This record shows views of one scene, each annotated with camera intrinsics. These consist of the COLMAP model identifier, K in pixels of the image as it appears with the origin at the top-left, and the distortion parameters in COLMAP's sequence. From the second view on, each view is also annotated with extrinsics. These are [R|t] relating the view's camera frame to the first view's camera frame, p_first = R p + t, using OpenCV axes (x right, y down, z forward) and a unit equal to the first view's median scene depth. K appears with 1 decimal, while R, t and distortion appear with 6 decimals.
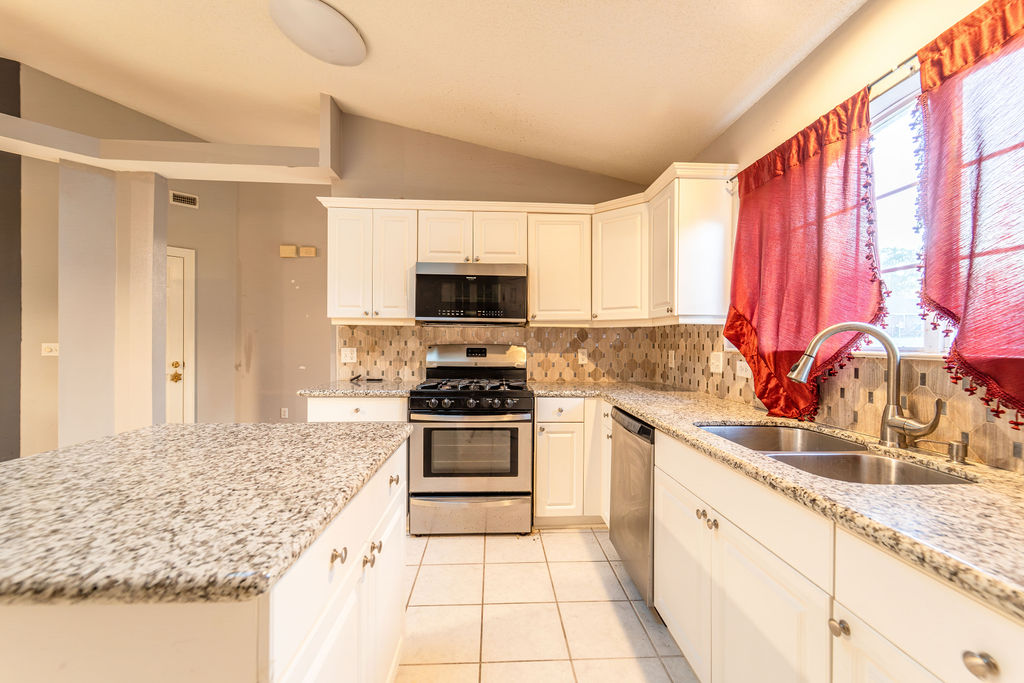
lens RADIAL K [[410.6, 0, 513.7], [0, 410.6, 343.3], [0, 0, 1]] dist [0.001372, -0.001991]
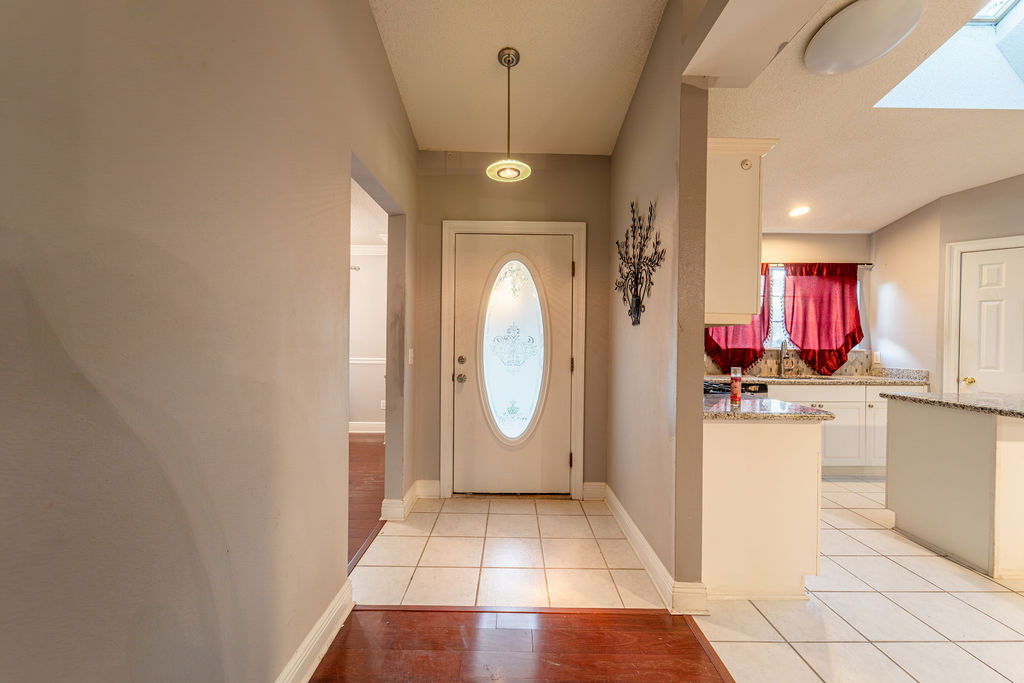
lens RADIAL K [[410.6, 0, 512.6], [0, 410.6, 343.6], [0, 0, 1]] dist [0.001372, -0.001991]
pose [[0.046128, -0.010459, 0.998881, -1.330895], [-0.007408, 0.999914, 0.010812, -0.019154], [-0.998908, -0.007899, 0.046046, 1.580646]]
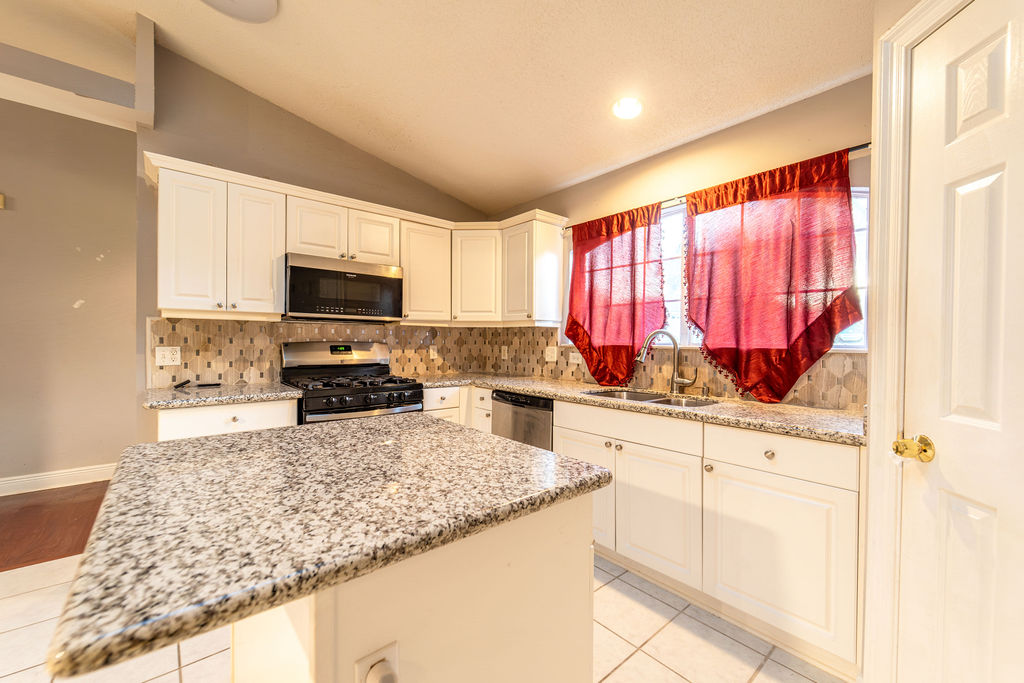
lens RADIAL K [[410.6, 0, 514.2], [0, 410.6, 342.5], [0, 0, 1]] dist [0.001372, -0.001991]
pose [[0.791697, -0.004490, 0.610898, -0.449284], [-0.000027, 0.999973, 0.007383, -0.003365], [-0.610914, -0.005862, 0.791675, -0.038109]]
